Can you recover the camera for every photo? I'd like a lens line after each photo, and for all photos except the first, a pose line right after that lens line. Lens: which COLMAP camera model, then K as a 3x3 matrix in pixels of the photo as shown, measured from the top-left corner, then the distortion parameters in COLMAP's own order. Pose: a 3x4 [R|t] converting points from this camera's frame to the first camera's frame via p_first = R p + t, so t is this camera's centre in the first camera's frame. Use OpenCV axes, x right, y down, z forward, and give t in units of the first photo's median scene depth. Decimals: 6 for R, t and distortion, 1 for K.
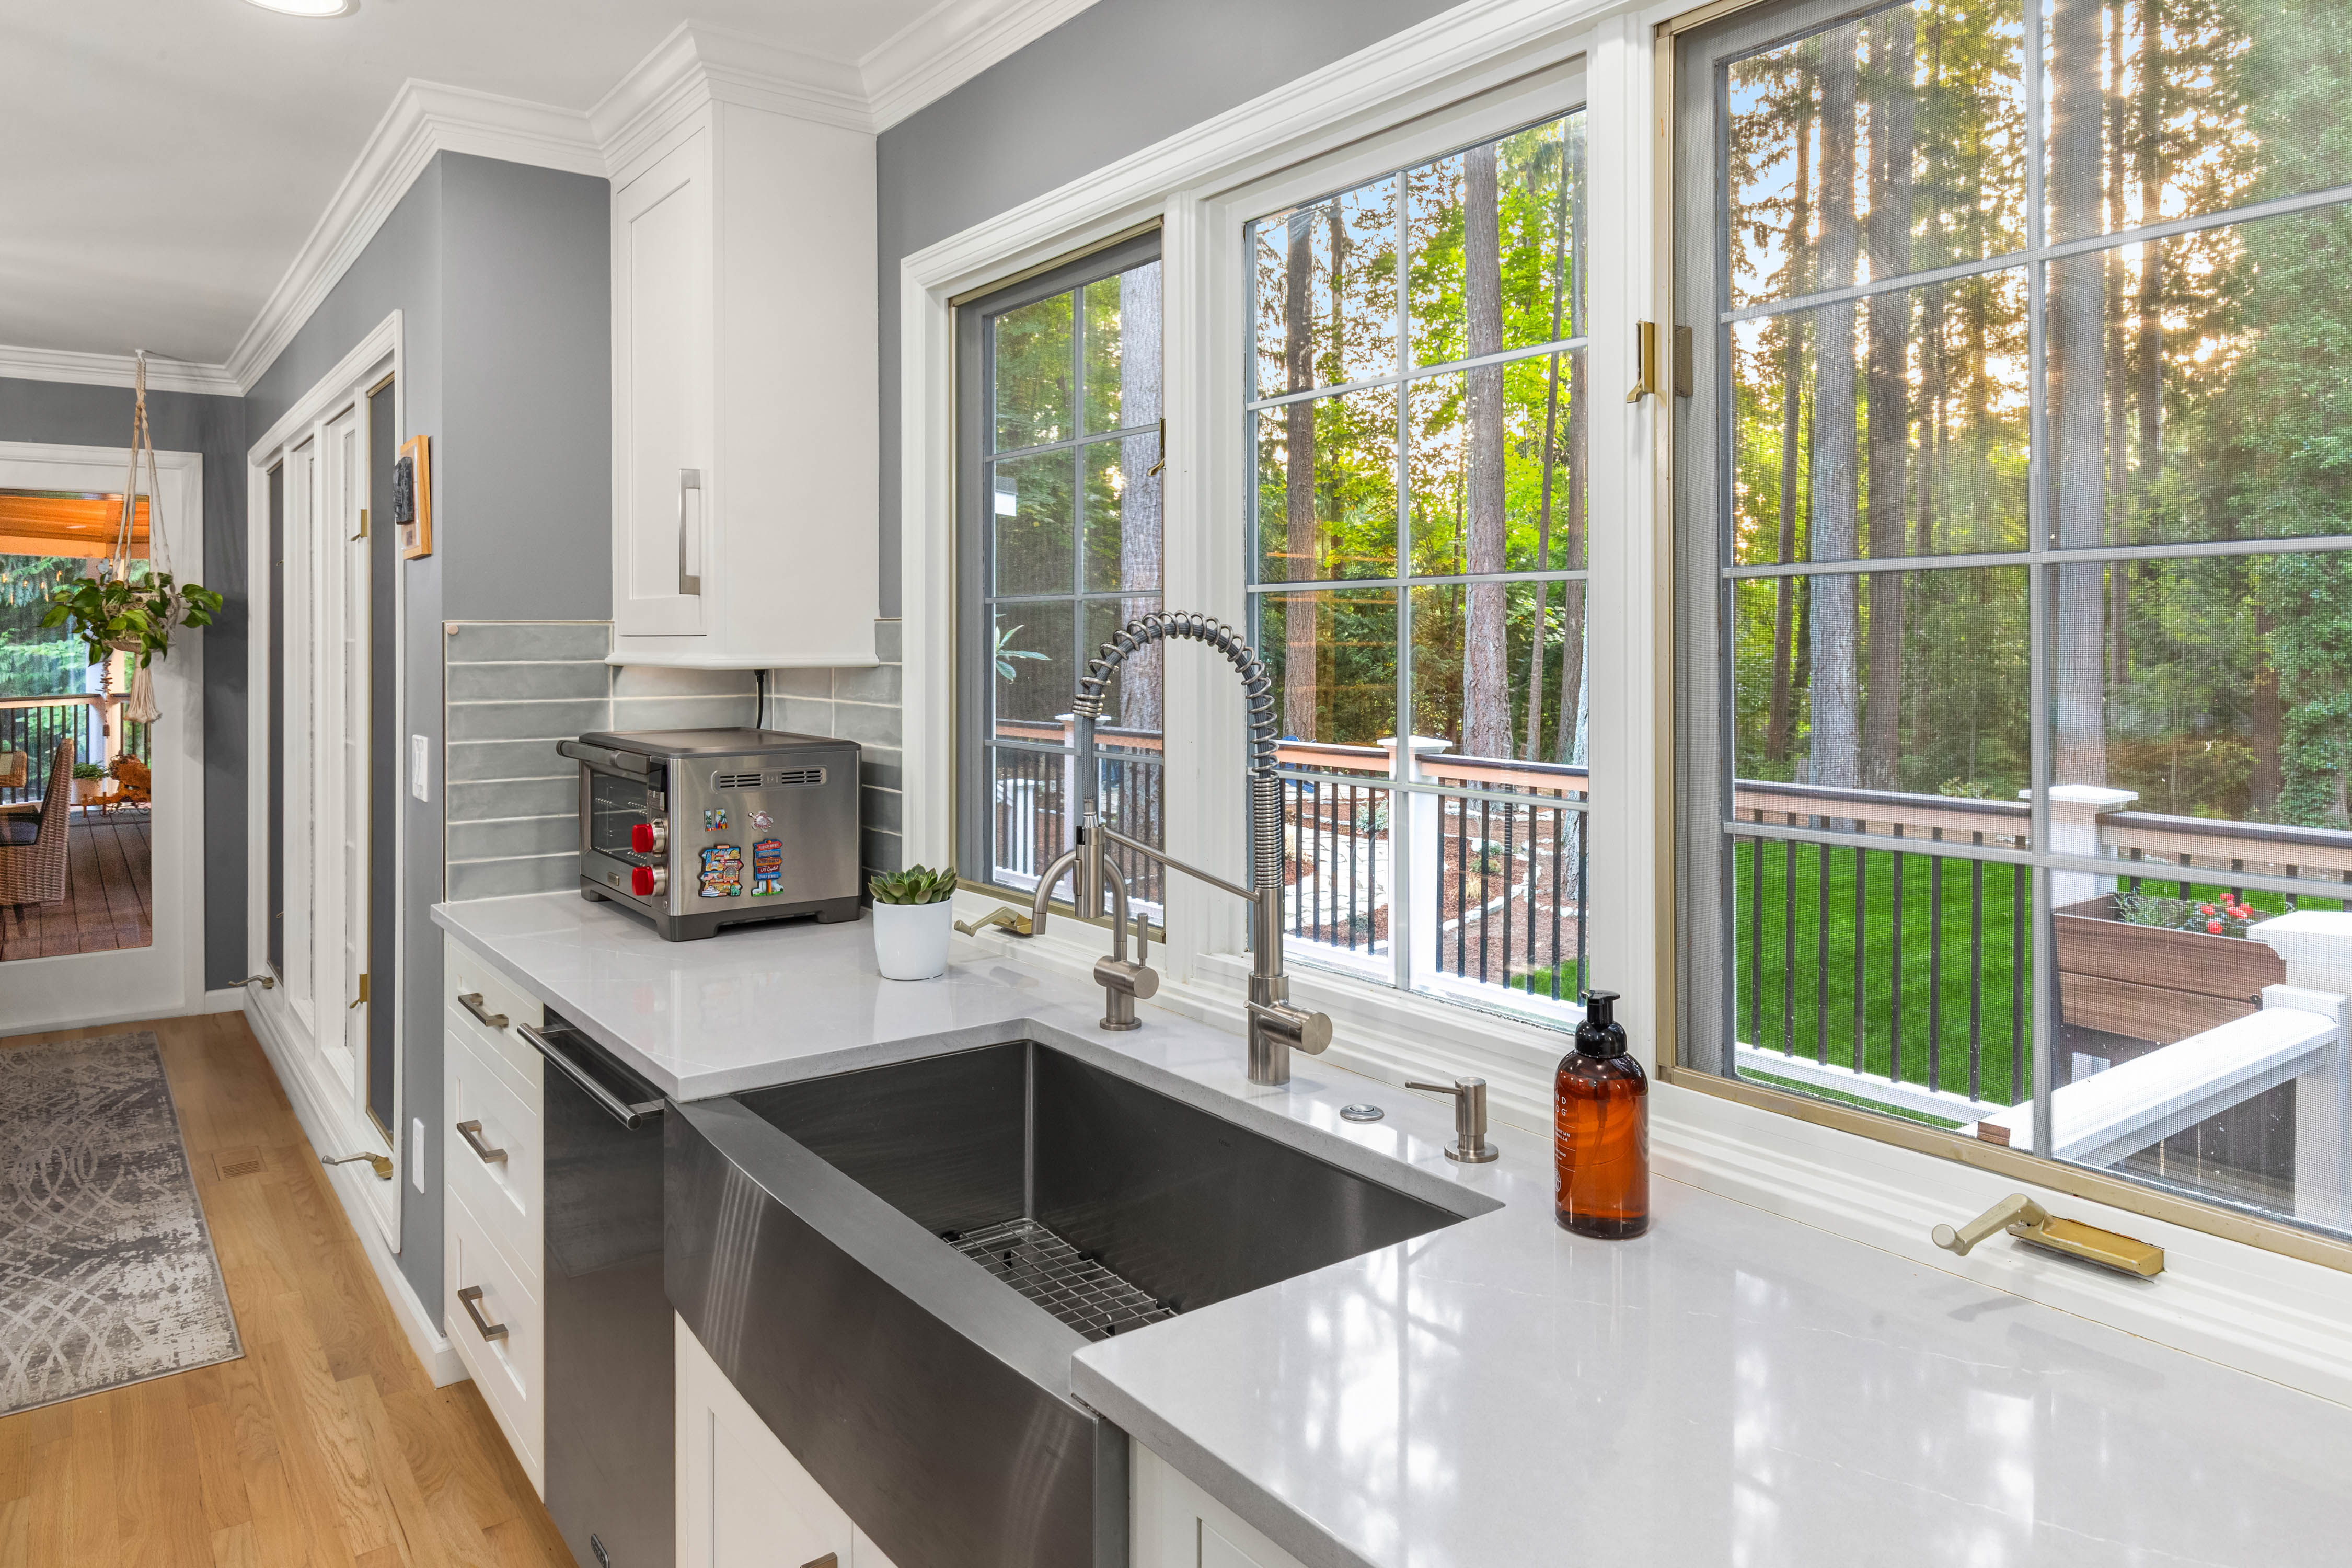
lens RADIAL K [[1486.9, 0, 1180.2], [0, 1486.9, 650.5], [0, 0, 1]] dist [-0.003835, -0.000635]
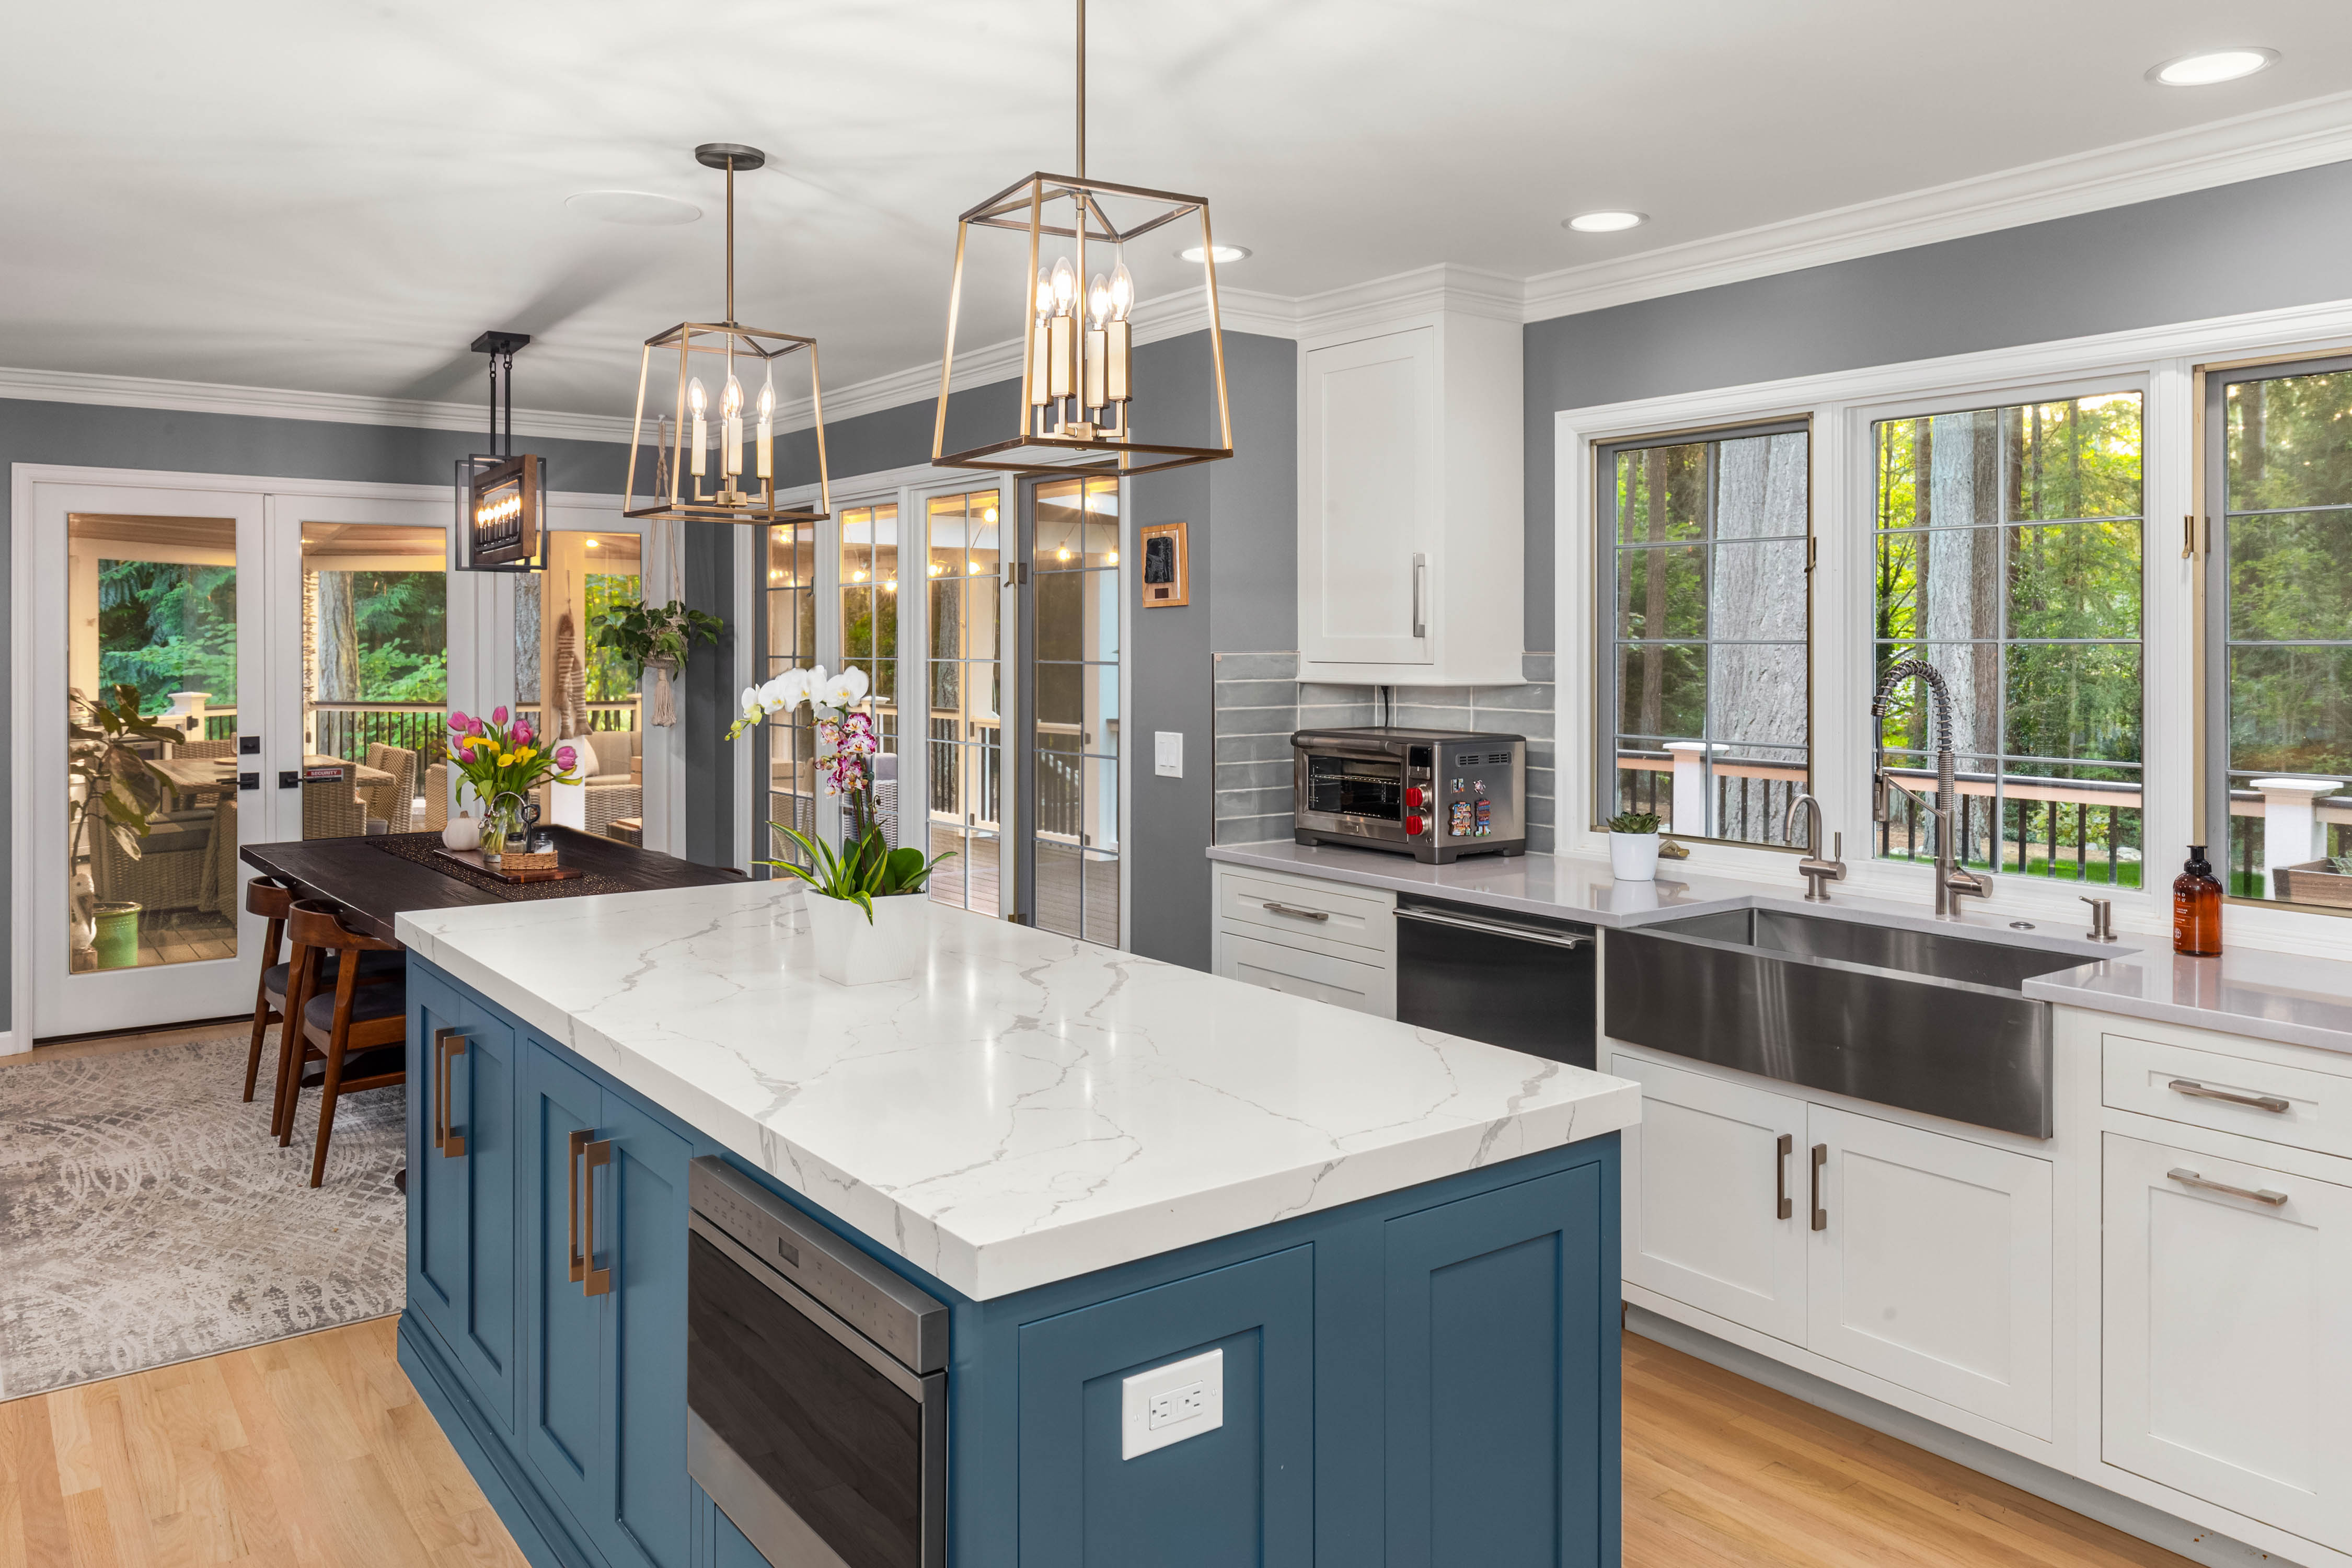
lens RADIAL K [[1647.3, 0, 1178.0], [0, 1647.3, 656.2], [0, 0, 1]] dist [0.002656, -0.000749]
pose [[0.999967, 0.002482, 0.007675, -0.571208], [-0.002485, 0.999997, 0.000434, -0.018091], [-0.007674, -0.000453, 0.999970, -0.644153]]
